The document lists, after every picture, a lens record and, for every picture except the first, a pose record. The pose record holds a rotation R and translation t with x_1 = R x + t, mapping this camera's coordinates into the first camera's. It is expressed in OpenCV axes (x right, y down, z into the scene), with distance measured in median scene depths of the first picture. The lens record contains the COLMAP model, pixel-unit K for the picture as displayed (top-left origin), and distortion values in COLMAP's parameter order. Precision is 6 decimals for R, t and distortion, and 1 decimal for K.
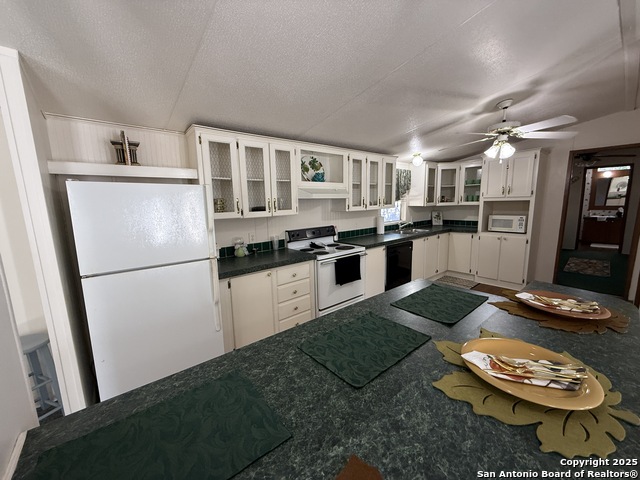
lens RADIAL K [[254.7, 0, 318.8], [0, 254.7, 239.8], [0, 0, 1]] dist [0.000163, 0.000142]
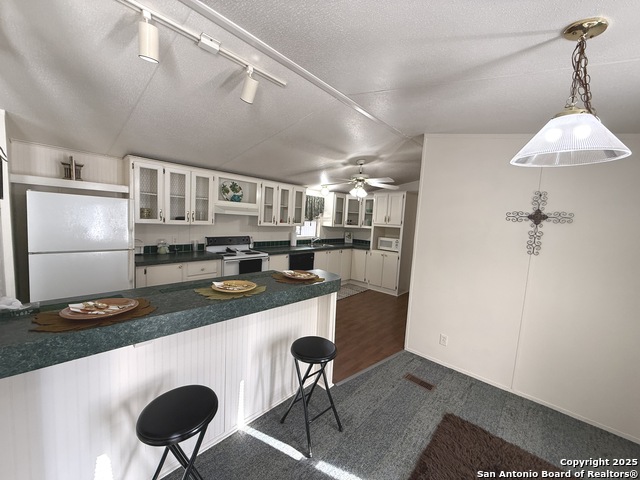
lens RADIAL K [[254.7, 0, 318.4], [0, 254.7, 239.5], [0, 0, 1]] dist [0.000163, 0.000142]
pose [[0.987966, 0.066142, 0.139818, 0.245365], [-0.056956, 0.996009, -0.068716, 0.031192], [-0.143805, 0.059925, 0.987790, -0.333090]]
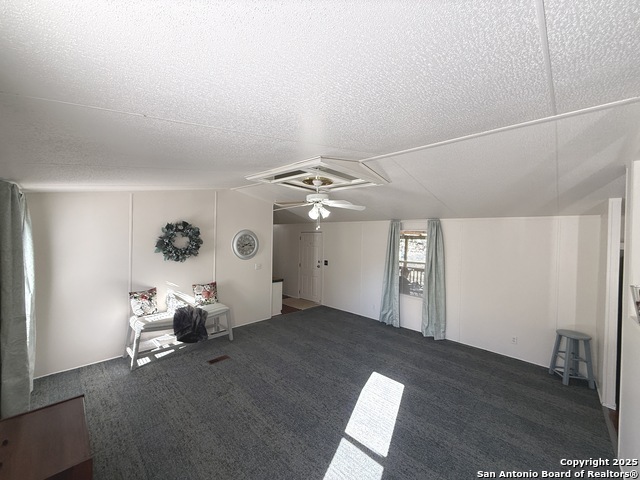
lens RADIAL K [[254.7, 0, 319.4], [0, 254.7, 239.6], [0, 0, 1]] dist [0.000163, 0.000142]
pose [[0.111906, 0.039494, -0.992934, 0.266593], [-0.180657, 0.983367, 0.018753, 0.007115], [0.977159, 0.177282, 0.117180, -0.654145]]
